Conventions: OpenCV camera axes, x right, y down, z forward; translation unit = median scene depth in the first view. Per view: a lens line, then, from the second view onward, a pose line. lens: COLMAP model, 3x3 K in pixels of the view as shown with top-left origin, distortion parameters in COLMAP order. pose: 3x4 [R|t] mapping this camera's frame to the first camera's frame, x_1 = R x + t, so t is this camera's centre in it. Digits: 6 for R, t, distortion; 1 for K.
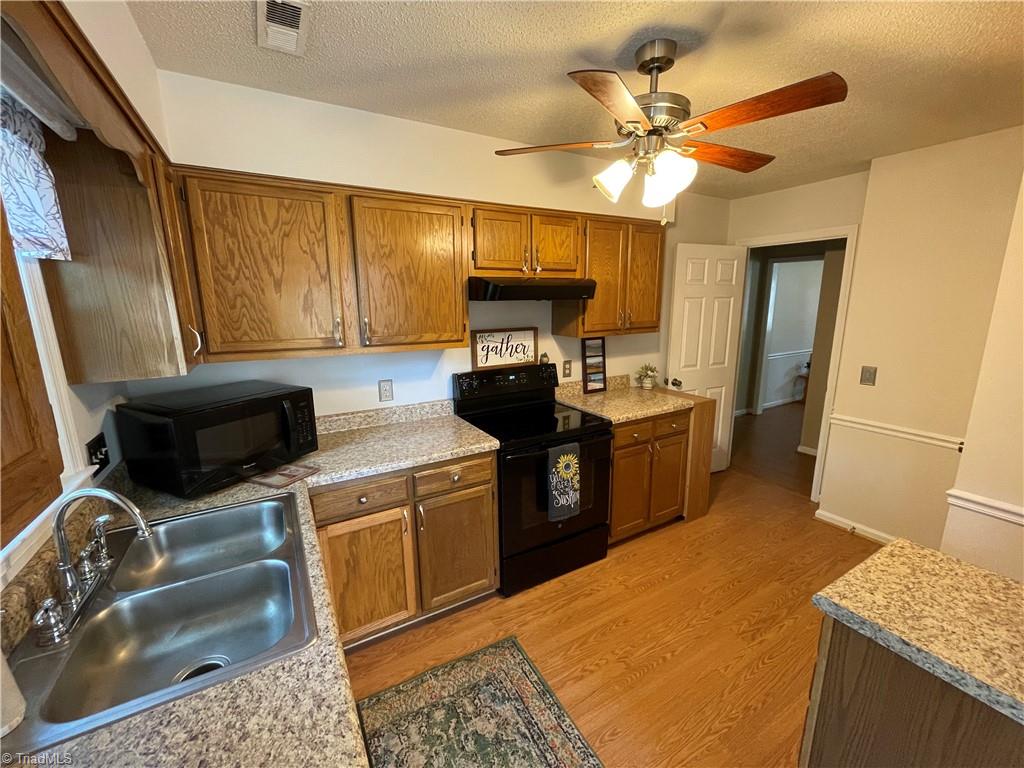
lens RADIAL K [[420.4, 0, 512.0], [0, 420.4, 384.0], [0, 0, 1]] dist [-0.000563, -0.000450]
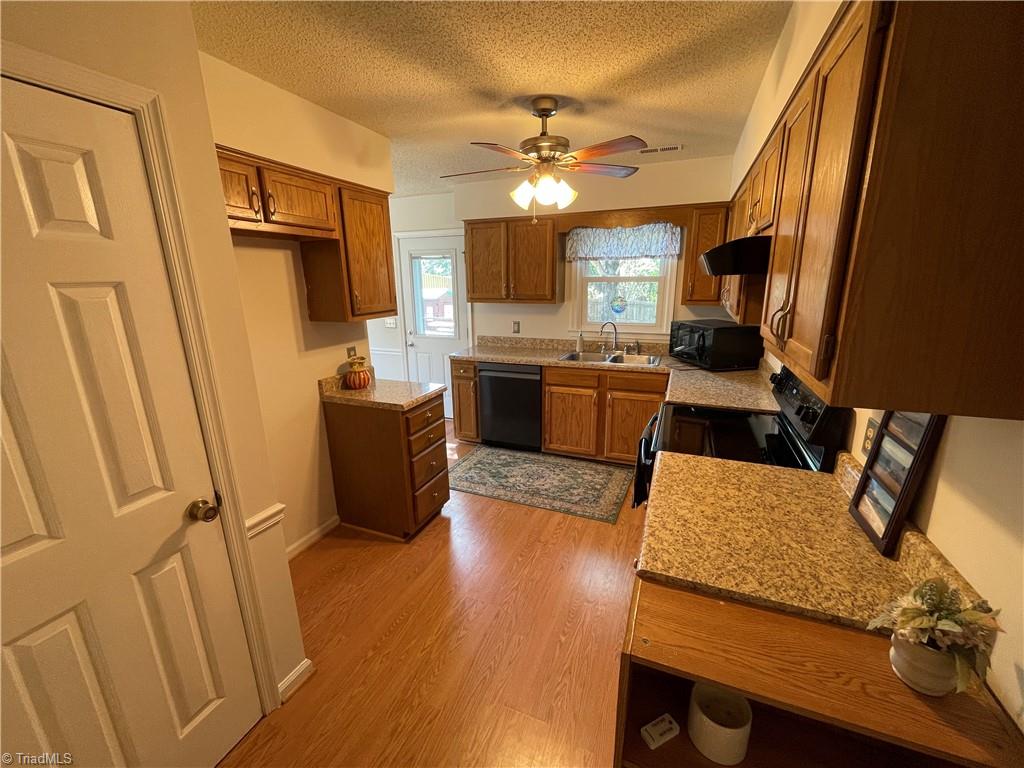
lens RADIAL K [[420.4, 0, 512.0], [0, 420.4, 384.0], [0, 0, 1]] dist [-0.000563, -0.000450]
pose [[-0.791809, 0.174395, -0.585342, 1.243858], [-0.099100, 0.908985, 0.404876, -0.423943], [0.602676, 0.378592, -0.702460, 1.990670]]
